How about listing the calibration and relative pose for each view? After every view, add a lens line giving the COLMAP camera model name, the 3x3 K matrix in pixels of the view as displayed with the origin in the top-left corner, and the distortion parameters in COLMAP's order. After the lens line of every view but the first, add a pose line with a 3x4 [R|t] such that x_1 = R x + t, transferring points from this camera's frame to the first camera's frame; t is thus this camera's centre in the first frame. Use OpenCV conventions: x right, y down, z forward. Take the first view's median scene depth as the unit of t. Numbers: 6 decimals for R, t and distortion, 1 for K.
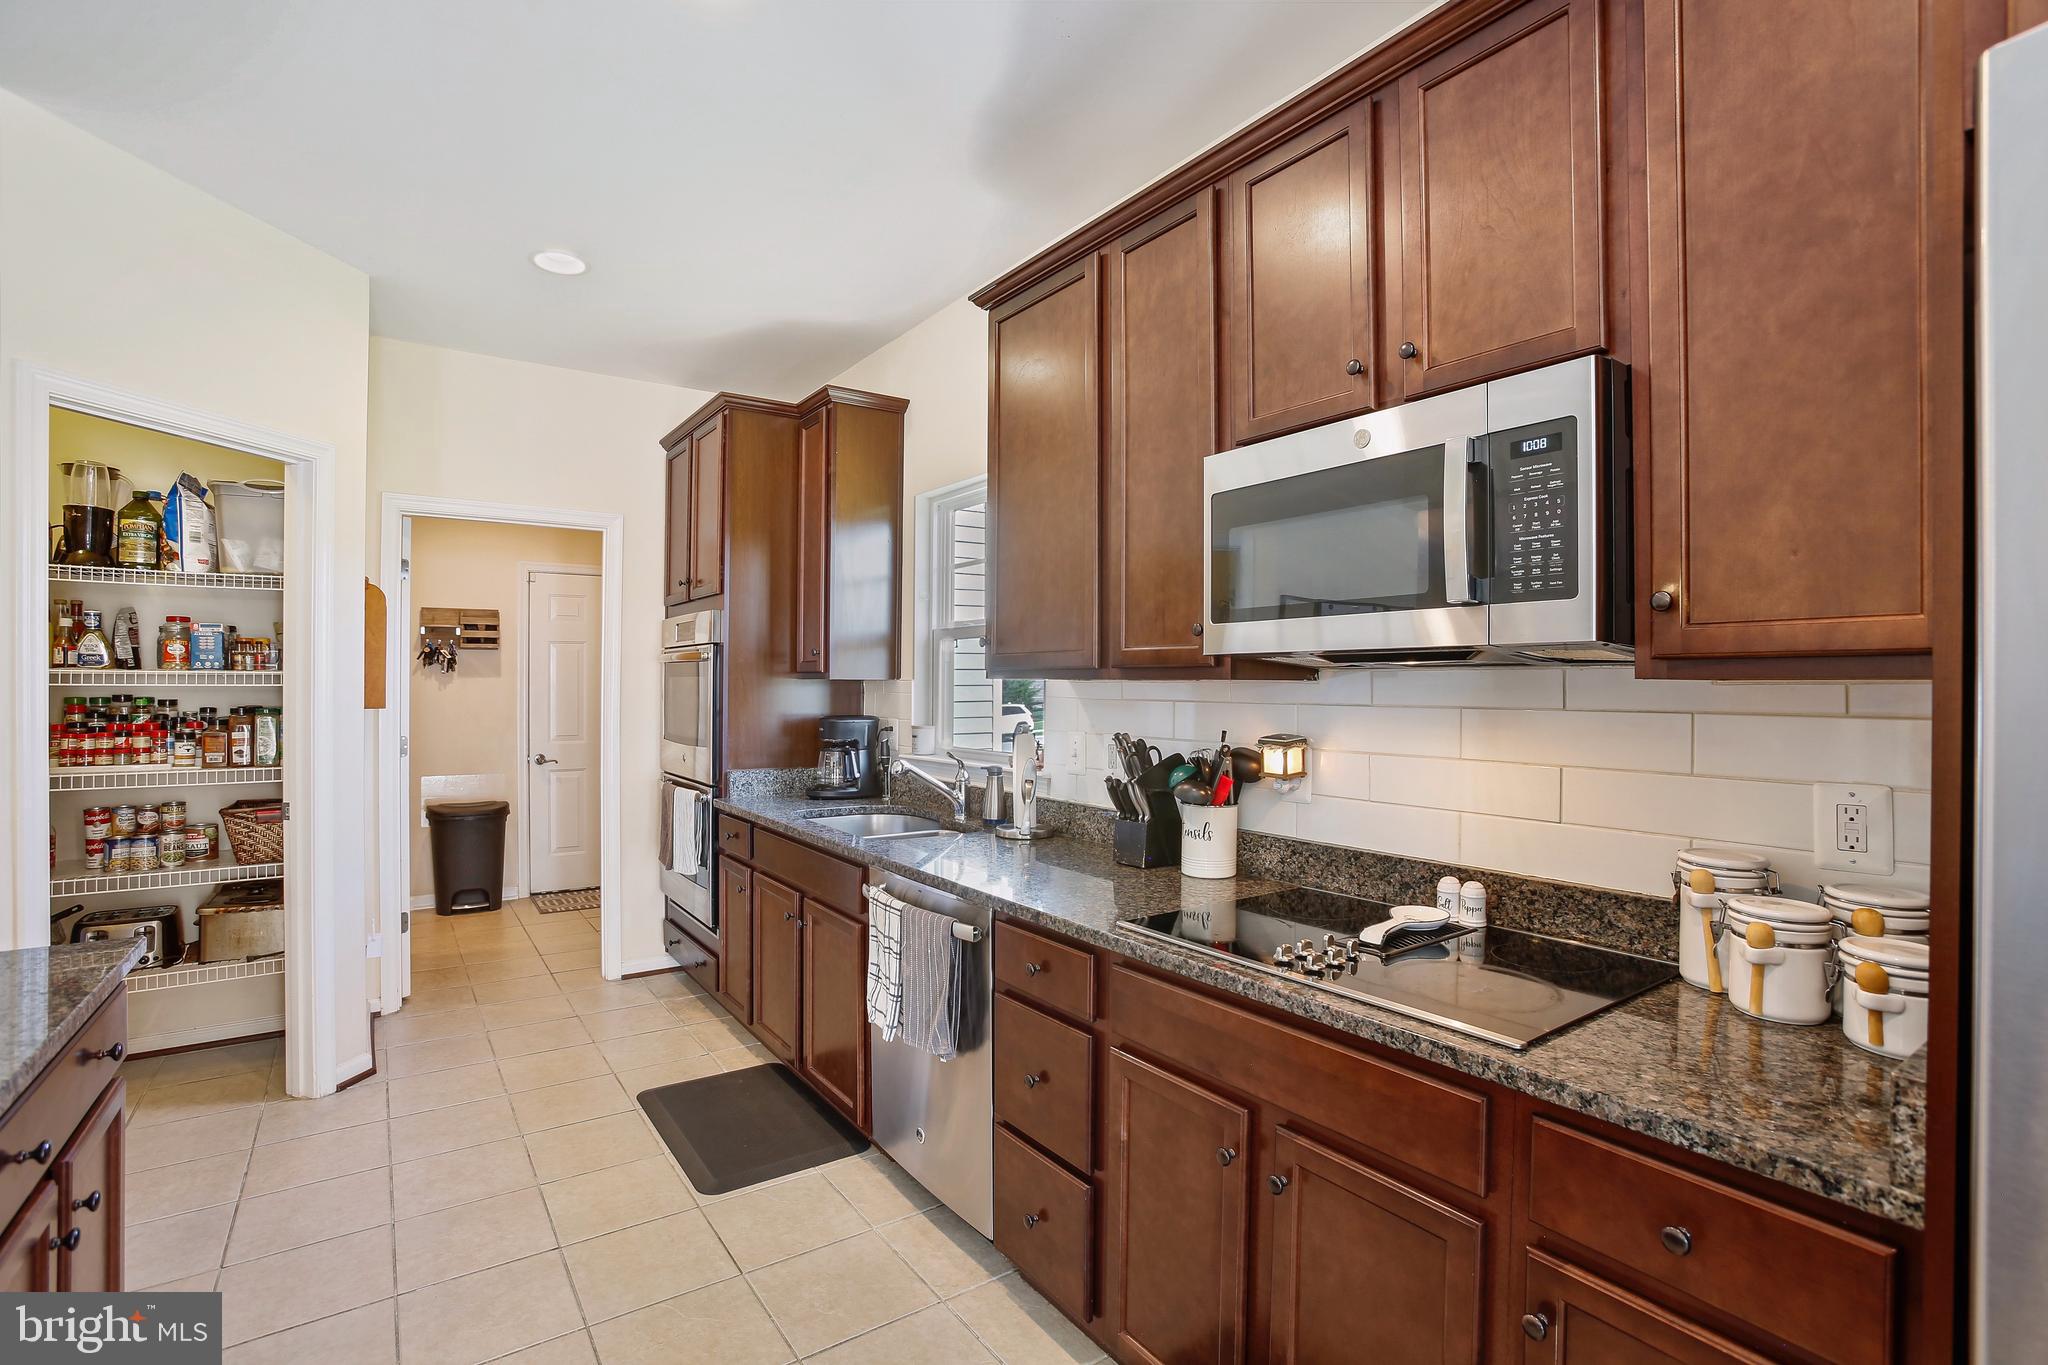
lens RADIAL K [[951.7, 0, 1026.3], [0, 951.7, 686.0], [0, 0, 1]] dist [-0.046530, 0.017462]
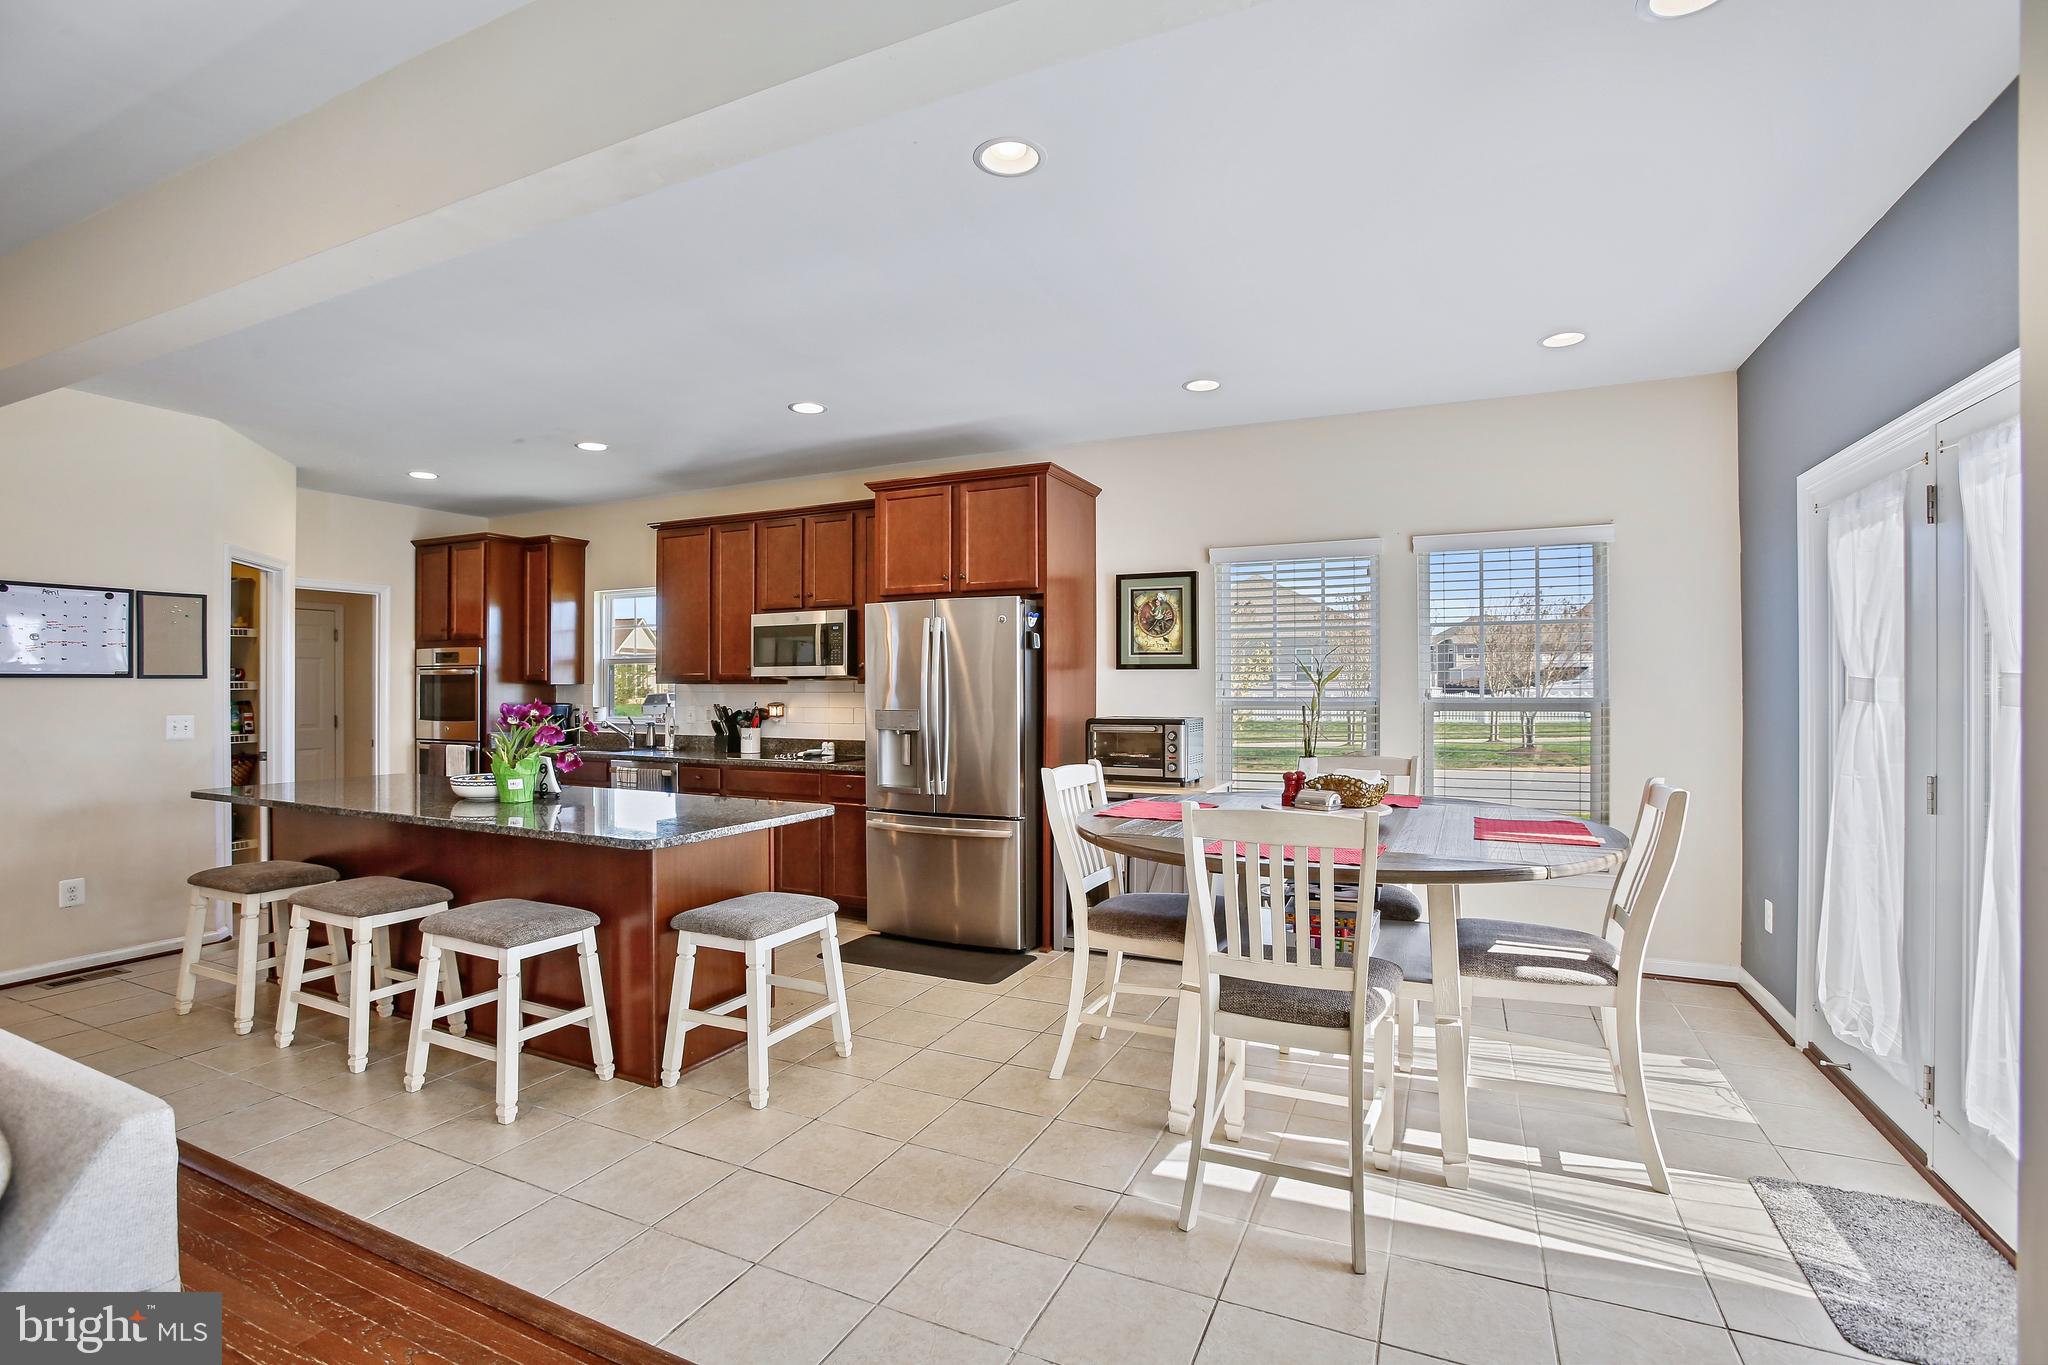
lens RADIAL K [[951.7, 0, 1011.6], [0, 951.7, 684.8], [0, 0, 1]] dist [-0.046530, 0.017462]
pose [[0.882794, -0.005175, 0.469732, -0.319178], [0.005474, 0.999985, 0.000730, -0.001160], [-0.469729, 0.001926, 0.882809, -1.321948]]
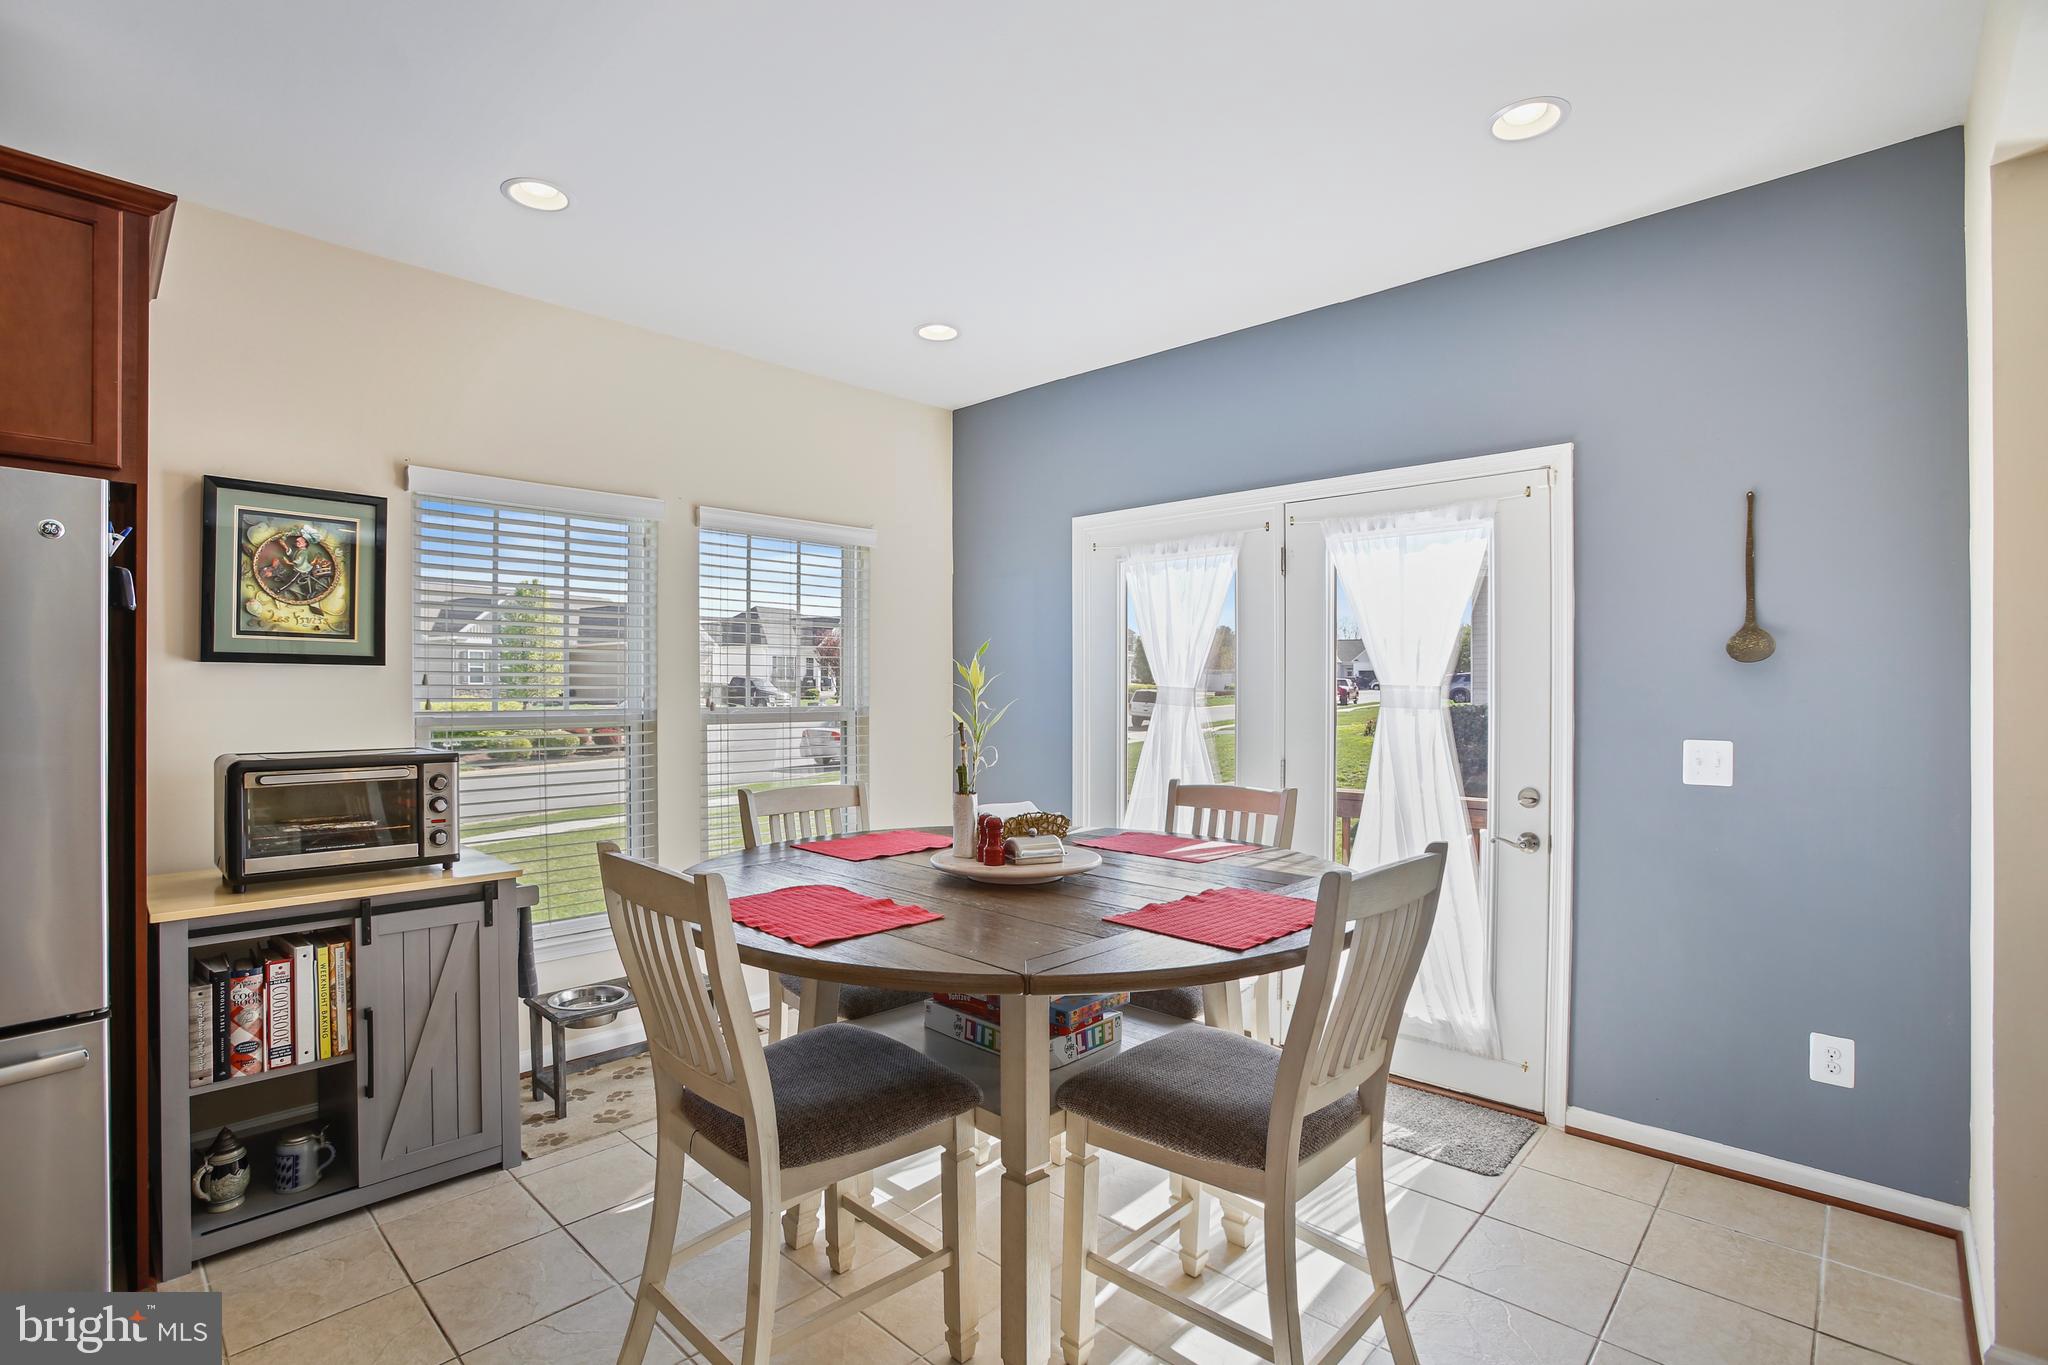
lens RADIAL K [[951.7, 0, 1007.4], [0, 951.7, 690.8], [0, 0, 1]] dist [-0.046530, 0.017462]
pose [[-0.160717, -0.007096, 0.986975, -0.302668], [-0.000725, 0.999975, 0.007072, -0.006273], [-0.987000, 0.000421, -0.160718, -0.492403]]
